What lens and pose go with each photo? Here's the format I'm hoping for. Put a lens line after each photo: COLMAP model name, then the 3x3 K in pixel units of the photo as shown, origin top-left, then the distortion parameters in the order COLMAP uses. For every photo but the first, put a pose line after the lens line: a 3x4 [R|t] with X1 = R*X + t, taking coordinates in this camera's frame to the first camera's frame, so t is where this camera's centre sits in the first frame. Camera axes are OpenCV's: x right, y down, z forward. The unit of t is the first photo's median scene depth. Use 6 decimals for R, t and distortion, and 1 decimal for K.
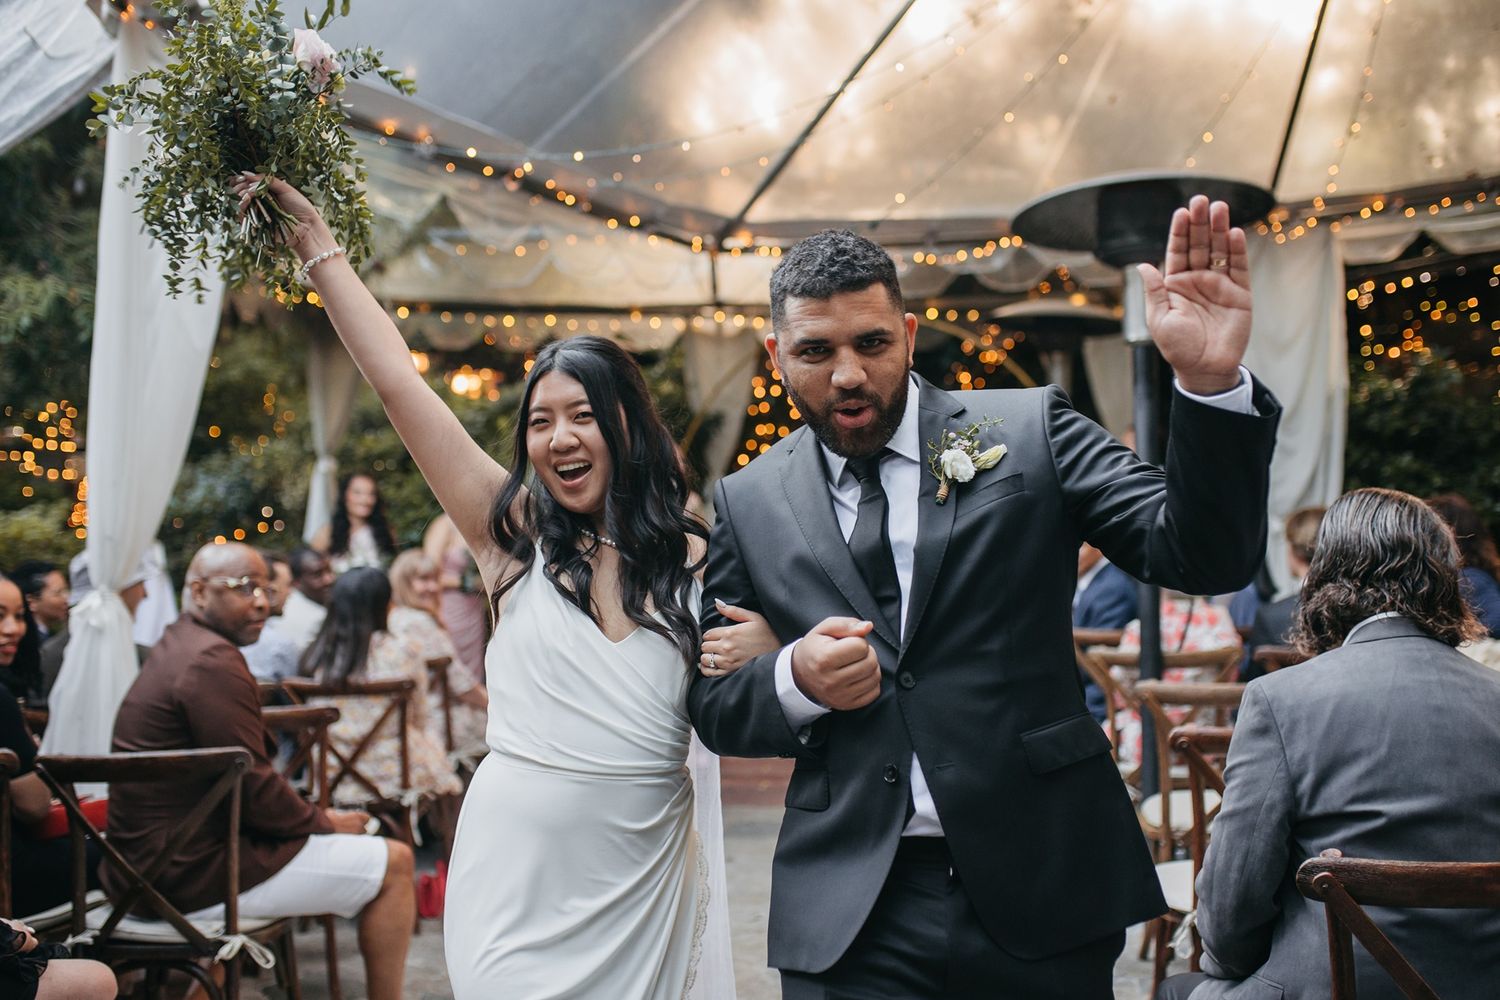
lens RADIAL K [[1281.6, 0, 750.0], [0, 1281.6, 500.0], [0, 0, 1]] dist [-0.018911, 0.007115]
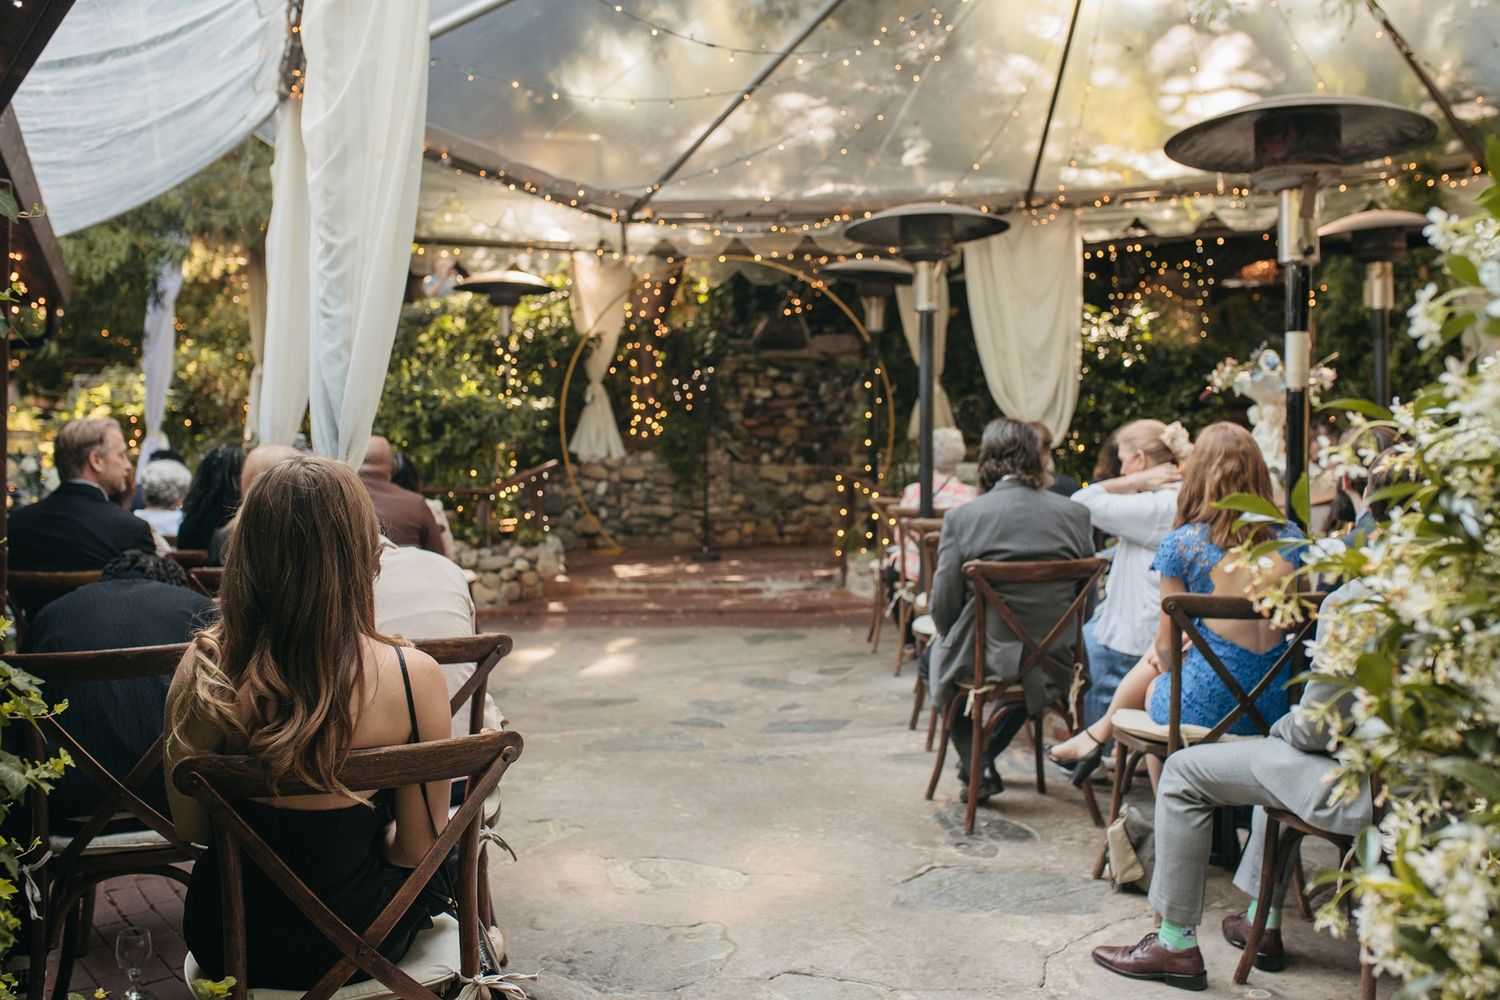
lens RADIAL K [[1281.6, 0, 750.0], [0, 1281.6, 500.0], [0, 0, 1]] dist [-0.018911, 0.007115]
pose [[0.990103, 0.007214, 0.140156, -0.079992], [-0.018087, 0.996909, 0.076458, -0.007874], [-0.139171, -0.078236, 0.987173, -0.345998]]
